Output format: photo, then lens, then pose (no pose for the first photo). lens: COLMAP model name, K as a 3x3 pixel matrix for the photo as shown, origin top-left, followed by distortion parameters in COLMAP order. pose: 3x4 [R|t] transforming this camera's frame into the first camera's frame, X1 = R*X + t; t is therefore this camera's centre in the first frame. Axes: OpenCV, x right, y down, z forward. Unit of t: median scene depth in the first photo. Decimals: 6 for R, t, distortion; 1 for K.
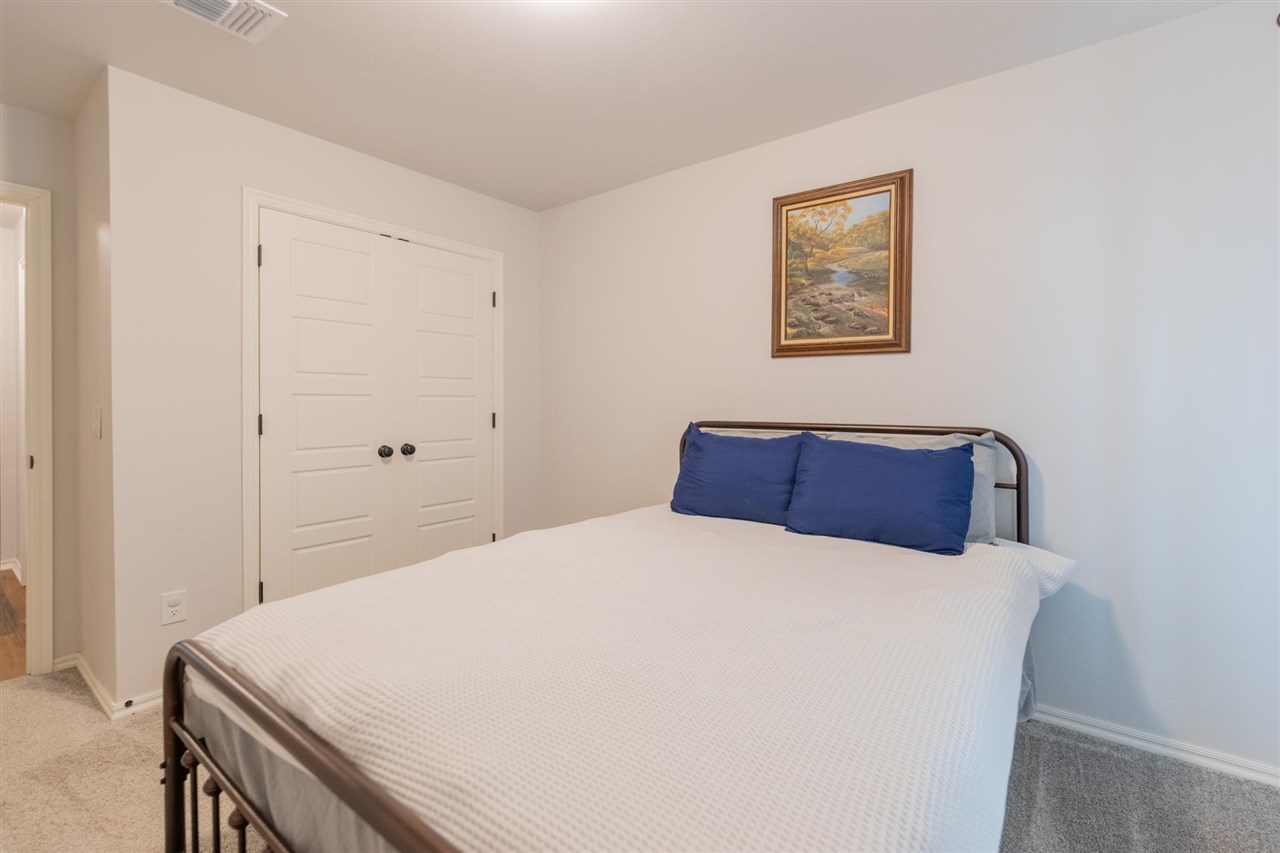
lens RADIAL K [[568.7, 0, 655.4], [0, 568.7, 405.8], [0, 0, 1]] dist [-0.004582, -0.000738]
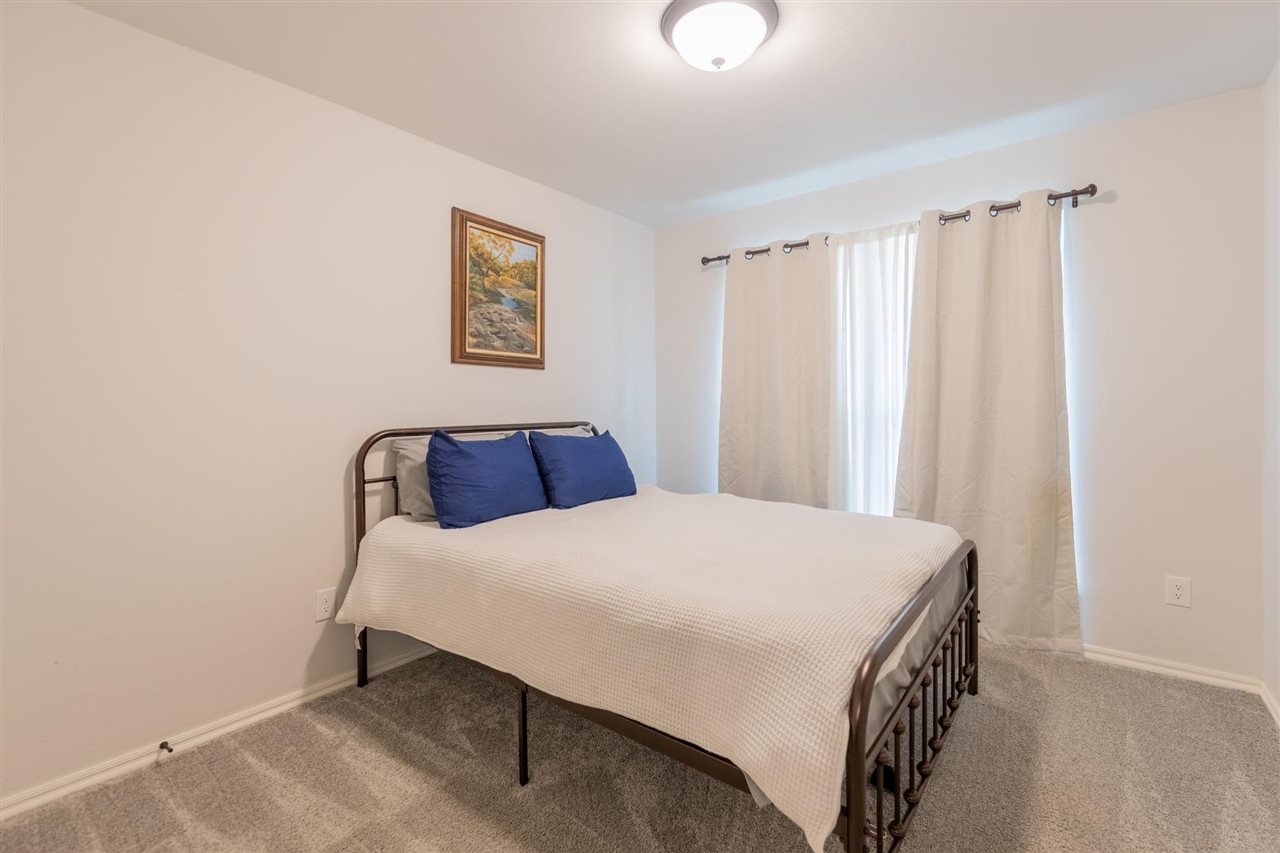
lens RADIAL K [[568.7, 0, 640.3], [0, 568.7, 414.3], [0, 0, 1]] dist [-0.004582, -0.000738]
pose [[0.021563, -0.018155, 0.999603, -0.857382], [0.017516, 0.999689, 0.017778, -0.005467], [-0.999614, 0.017126, 0.021874, 0.685367]]
